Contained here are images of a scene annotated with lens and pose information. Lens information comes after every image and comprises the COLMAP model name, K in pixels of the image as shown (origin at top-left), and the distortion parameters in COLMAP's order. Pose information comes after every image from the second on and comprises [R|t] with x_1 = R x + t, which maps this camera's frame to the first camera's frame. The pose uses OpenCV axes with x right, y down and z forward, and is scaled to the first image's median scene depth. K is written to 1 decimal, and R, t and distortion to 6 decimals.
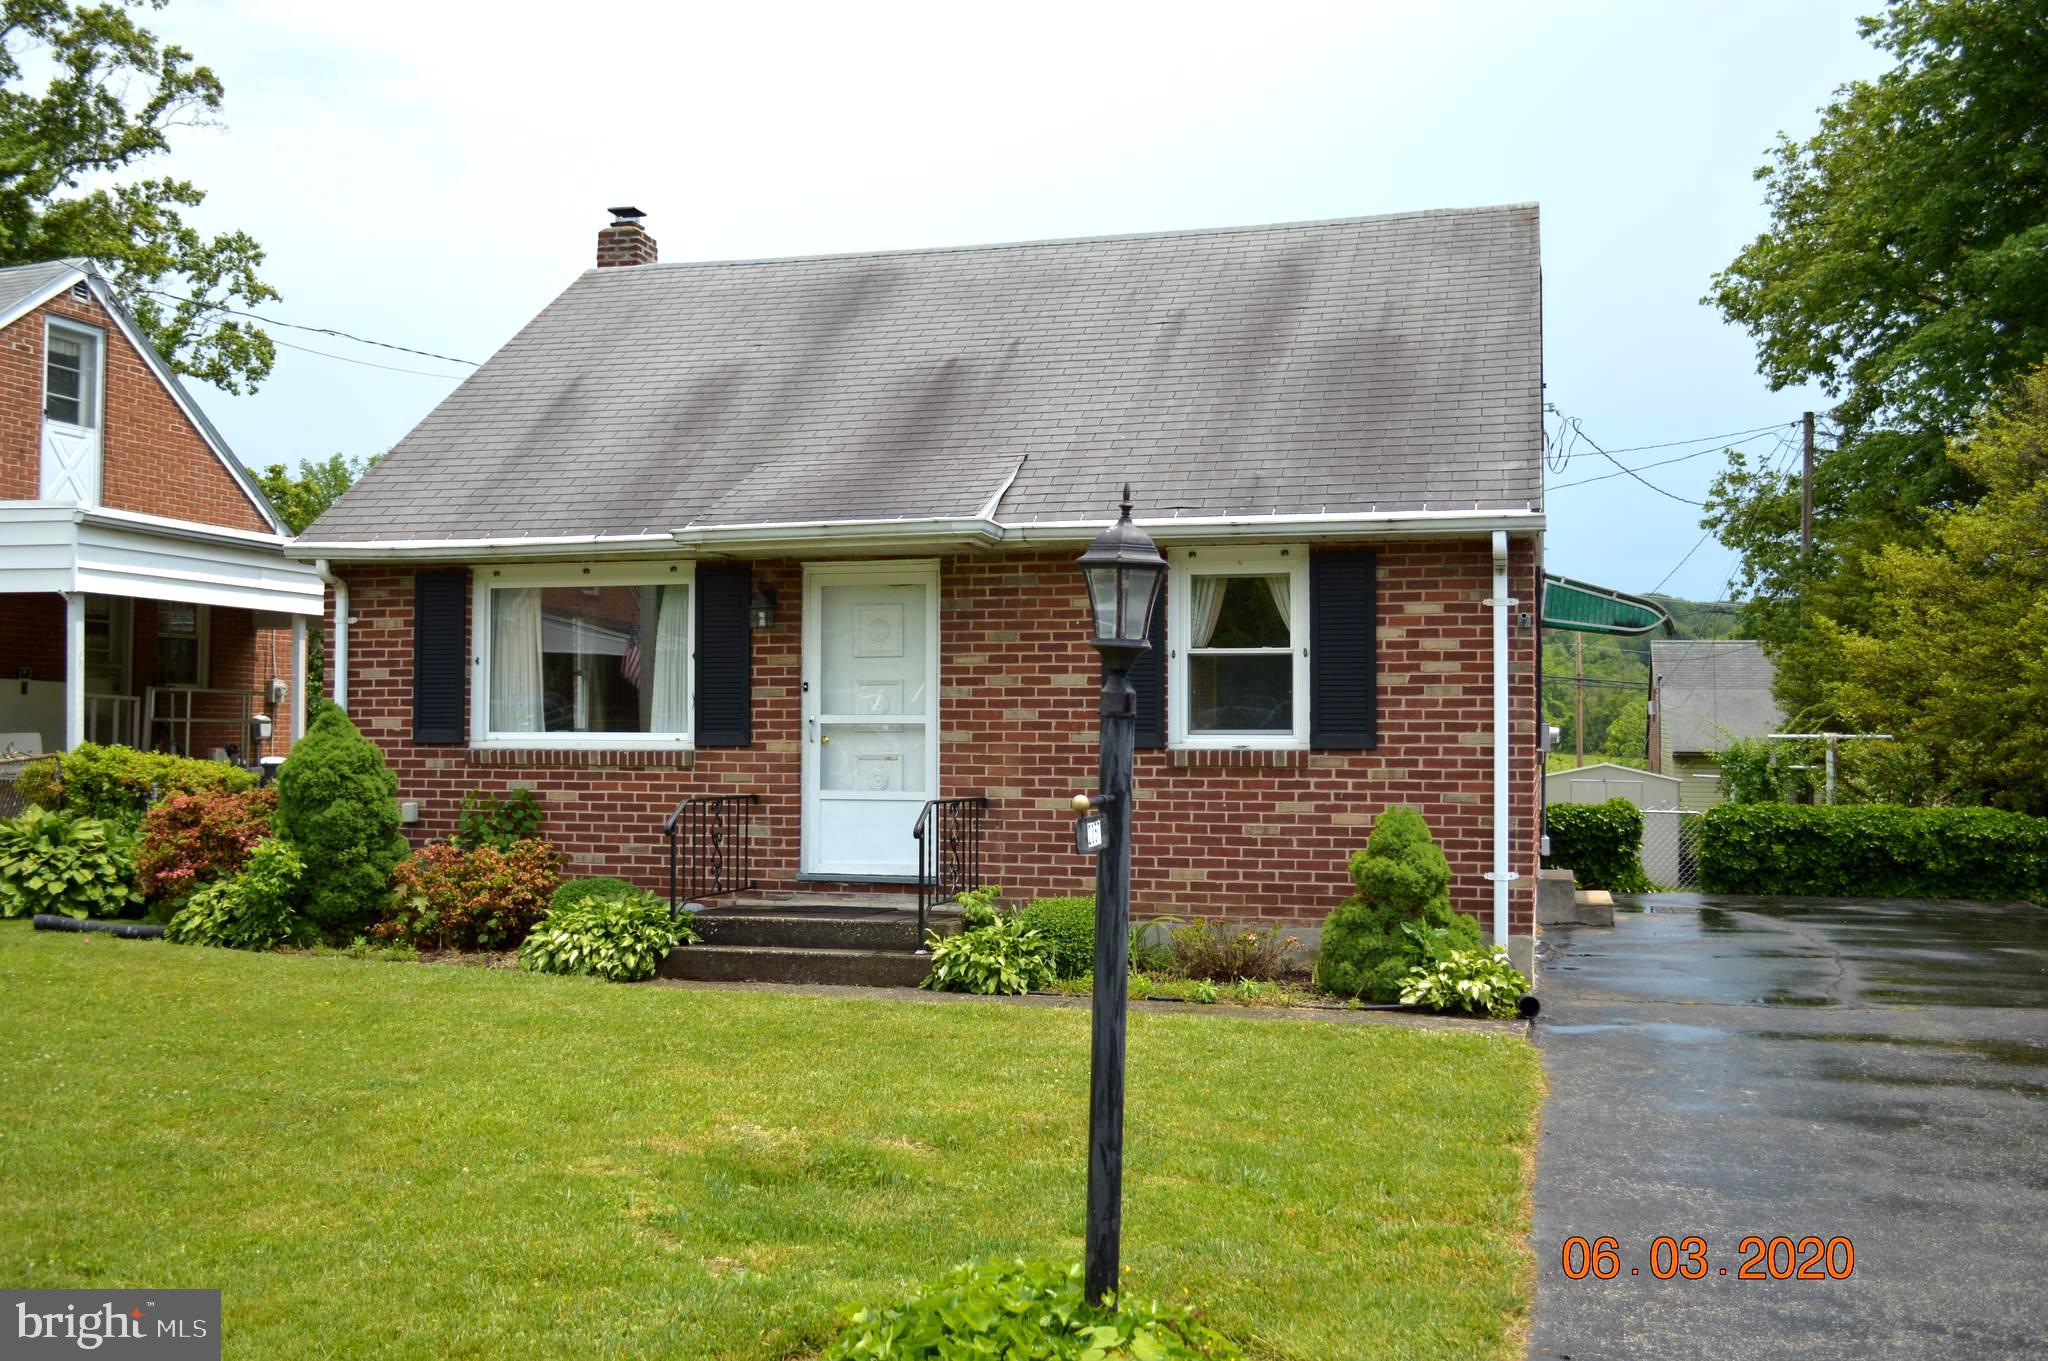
lens RADIAL K [[1822.5, 0, 1023.5], [0, 1822.5, 678.6], [0, 0, 1]] dist [-0.075447, 0.019075]
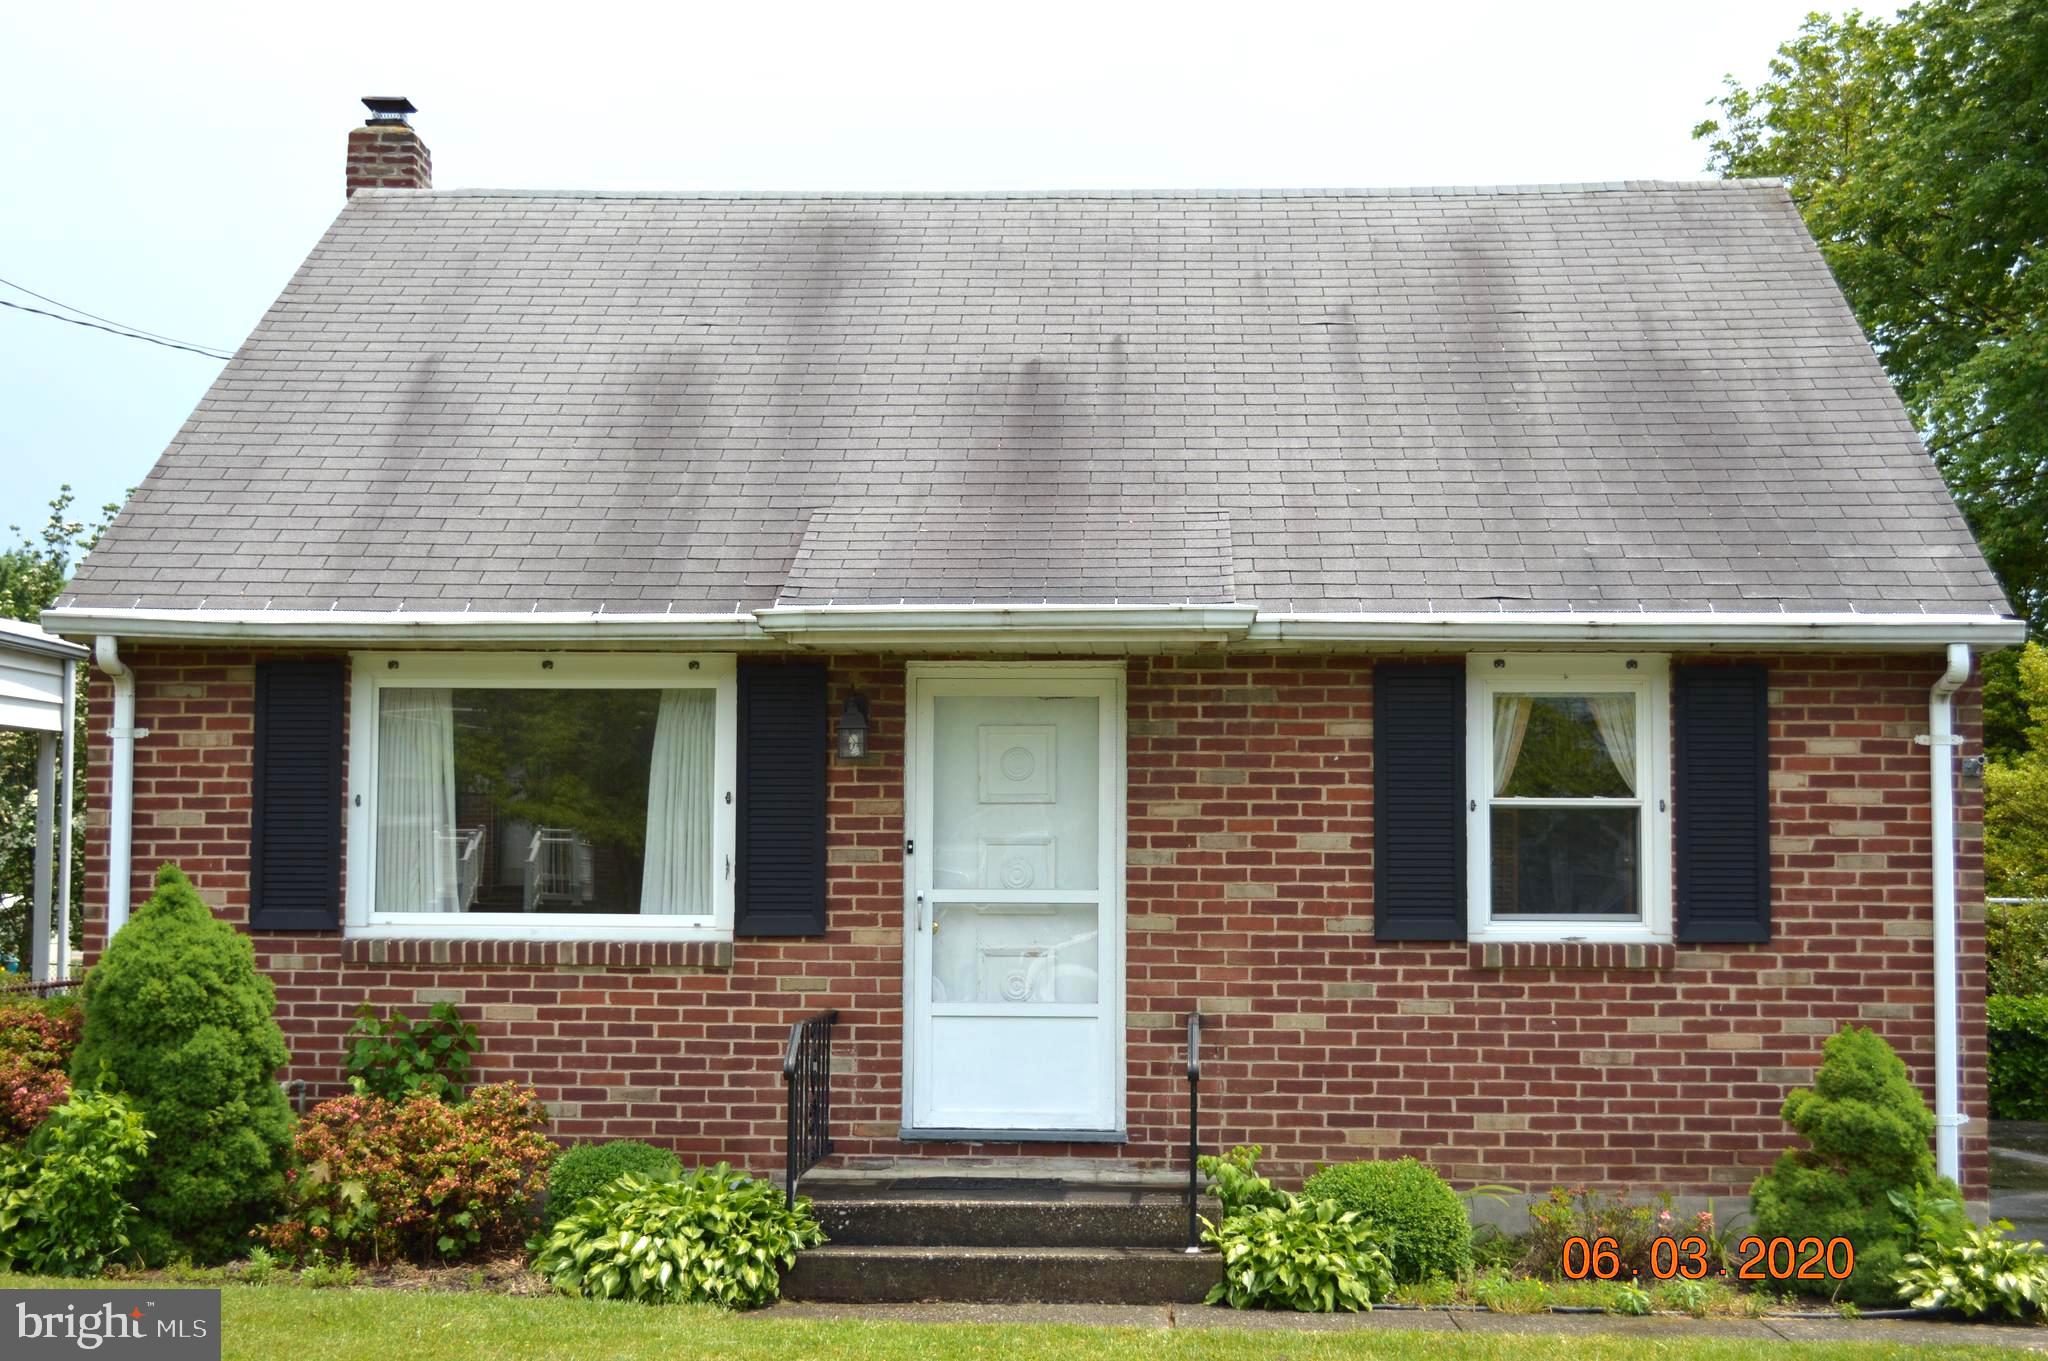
lens RADIAL K [[2596.9, 0, 1010.8], [0, 2596.9, 681.8], [0, 0, 1]] dist [-0.037916, 0.000000]
pose [[0.977381, 0.018276, 0.210694, -0.292564], [-0.009764, 0.999096, -0.041369, -0.017415], [-0.211260, 0.038376, 0.976676, 0.061092]]
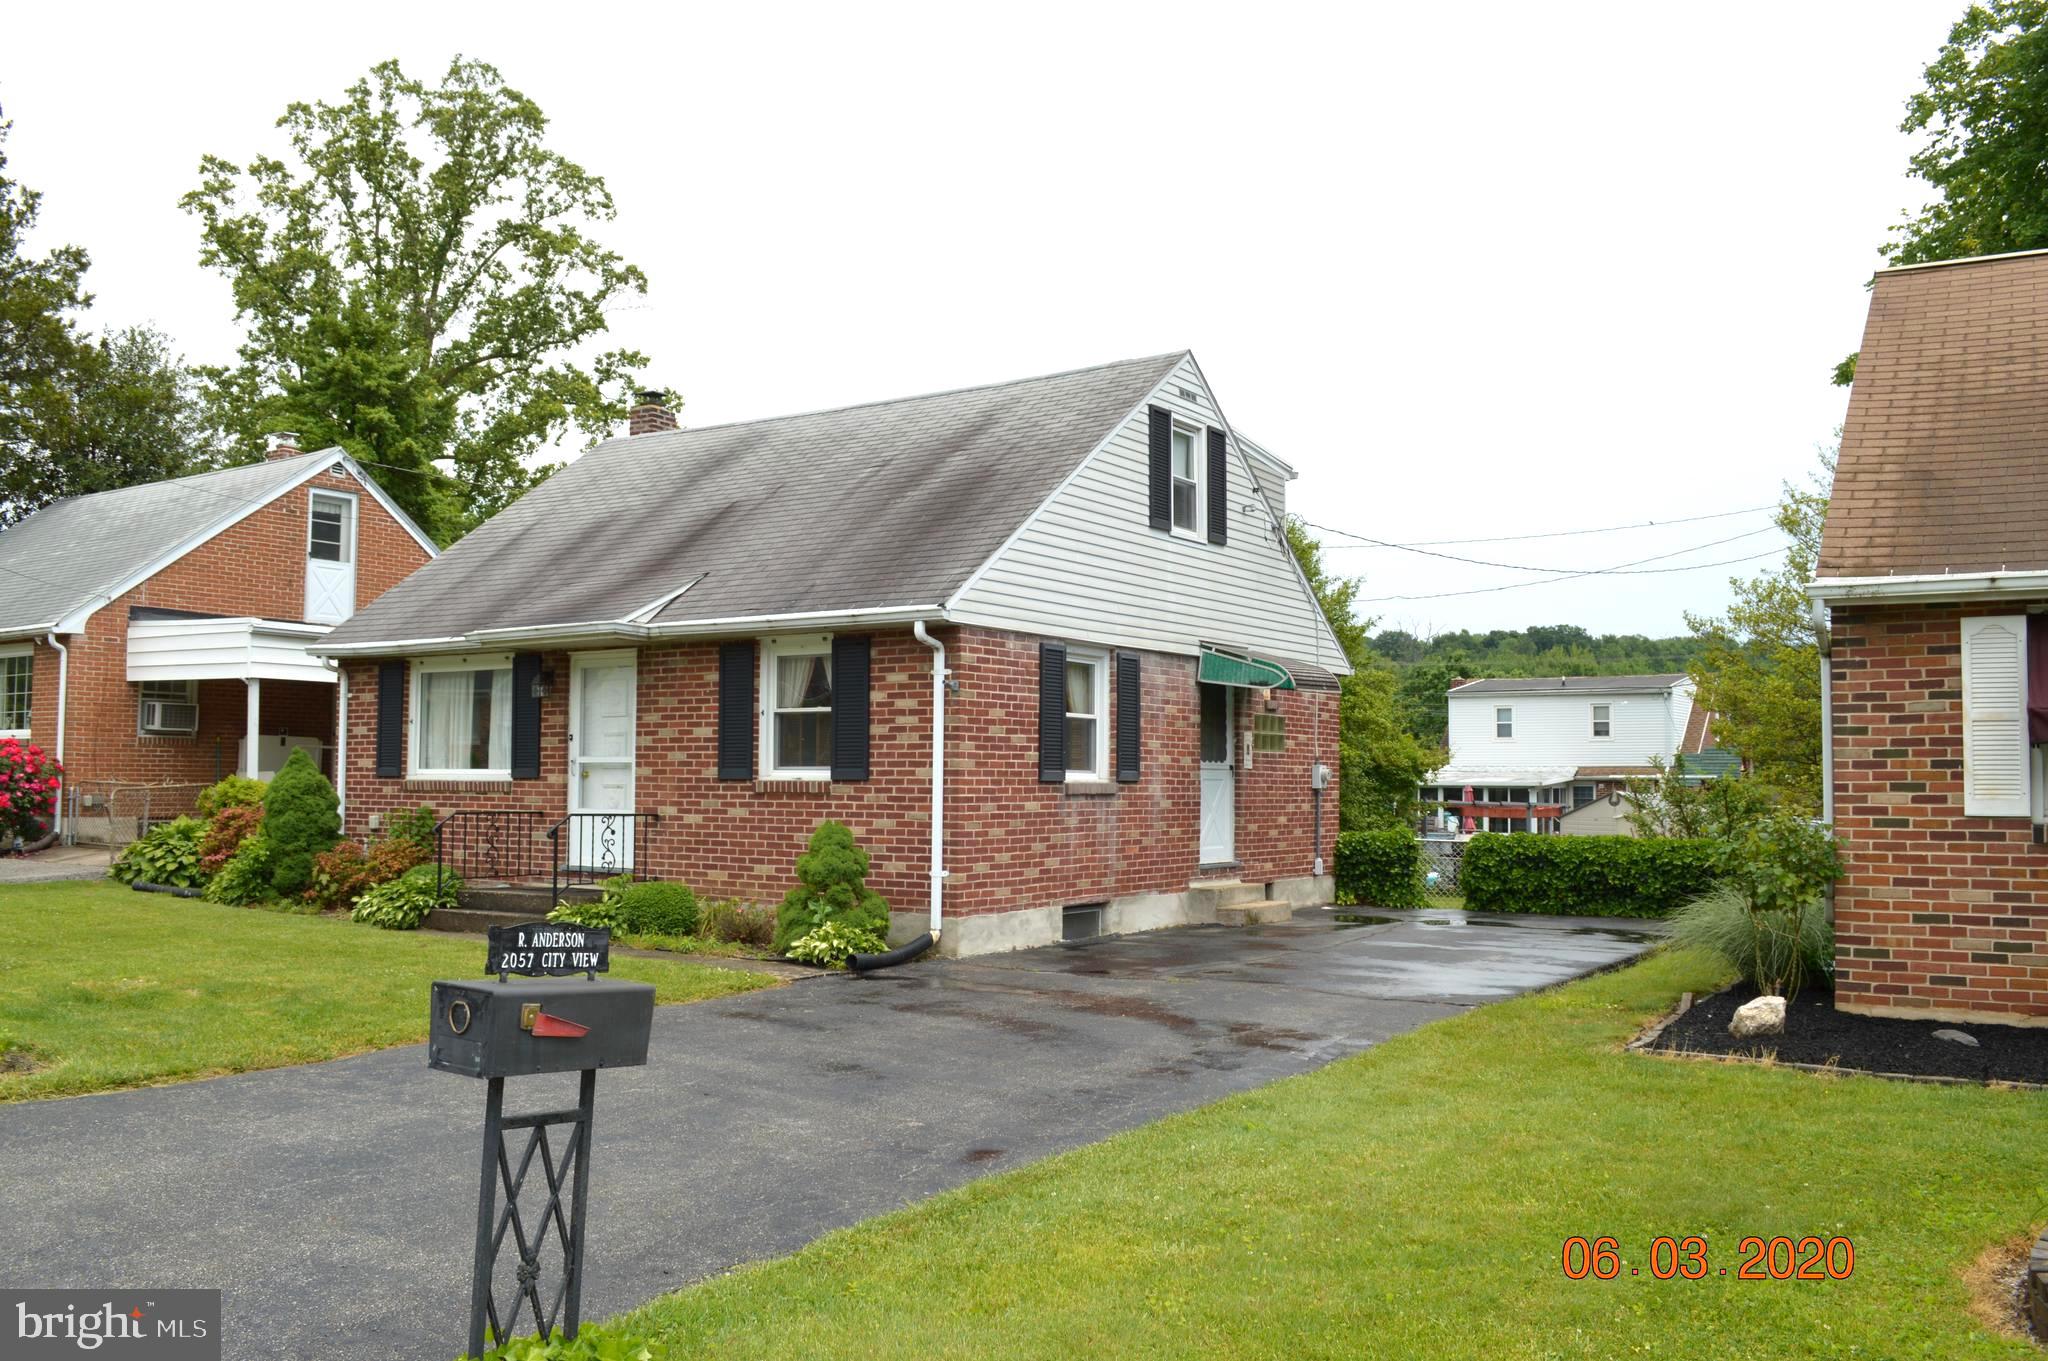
lens RADIAL K [[1638.2, 0, 1032.9], [0, 1638.2, 686.2], [0, 0, 1]] dist [-0.084753, 0.003840]
pose [[0.956285, -0.015621, -0.292020, 0.631102], [0.007291, 0.999536, -0.029591, 0.004835], [0.292346, 0.026168, 0.955954, -0.141939]]
